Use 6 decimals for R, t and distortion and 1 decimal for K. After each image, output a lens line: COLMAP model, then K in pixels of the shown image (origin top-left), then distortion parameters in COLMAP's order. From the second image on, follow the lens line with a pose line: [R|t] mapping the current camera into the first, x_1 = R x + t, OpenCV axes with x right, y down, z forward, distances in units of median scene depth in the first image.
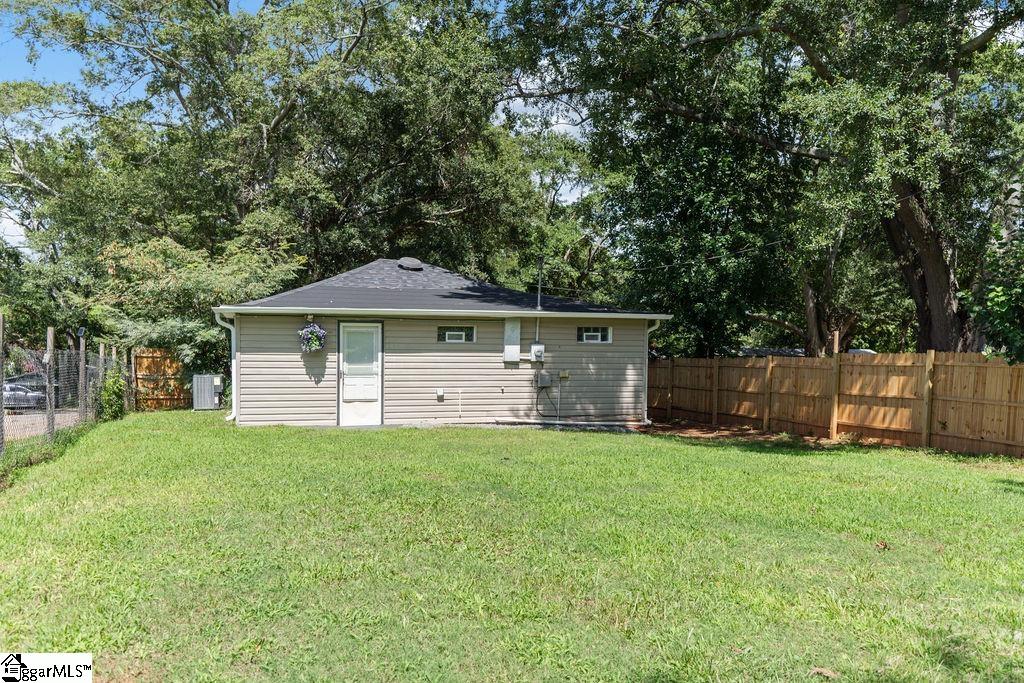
lens RADIAL K [[796.5, 0, 512.4], [0, 796.5, 344.9], [0, 0, 1]] dist [0.006104, 0.017110]
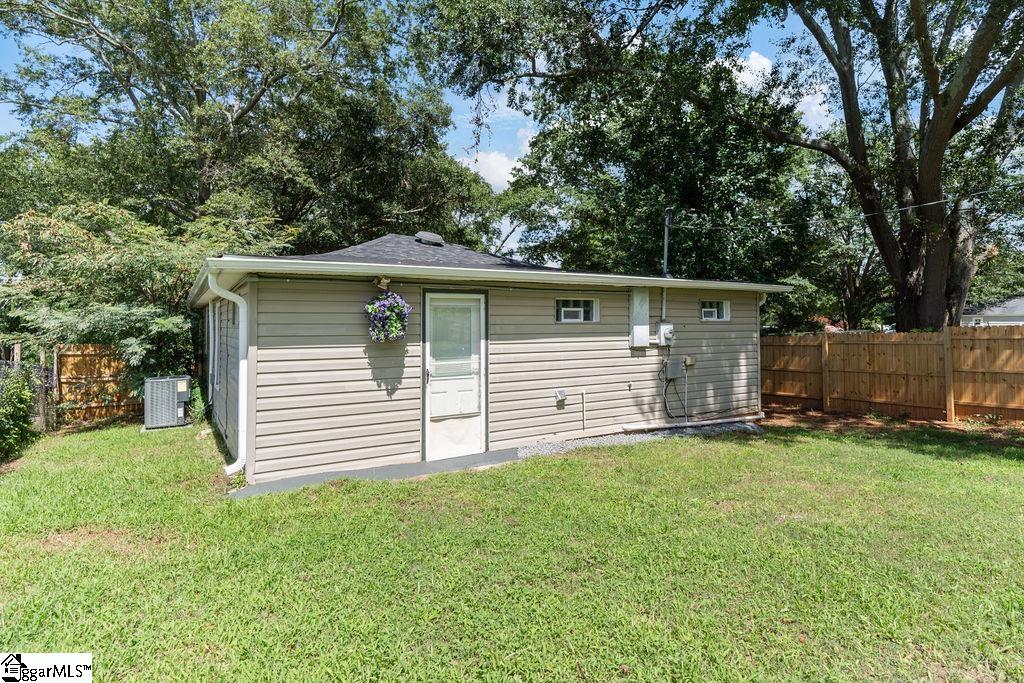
lens RADIAL K [[526.3, 0, 515.7], [0, 526.3, 292.6], [0, 0, 1]] dist [0.002706, -0.003111]
pose [[0.969040, -0.005704, 0.246839, -0.232751], [0.025039, 0.996849, -0.075263, 0.004286], [-0.245632, 0.079114, 0.966129, 0.546696]]
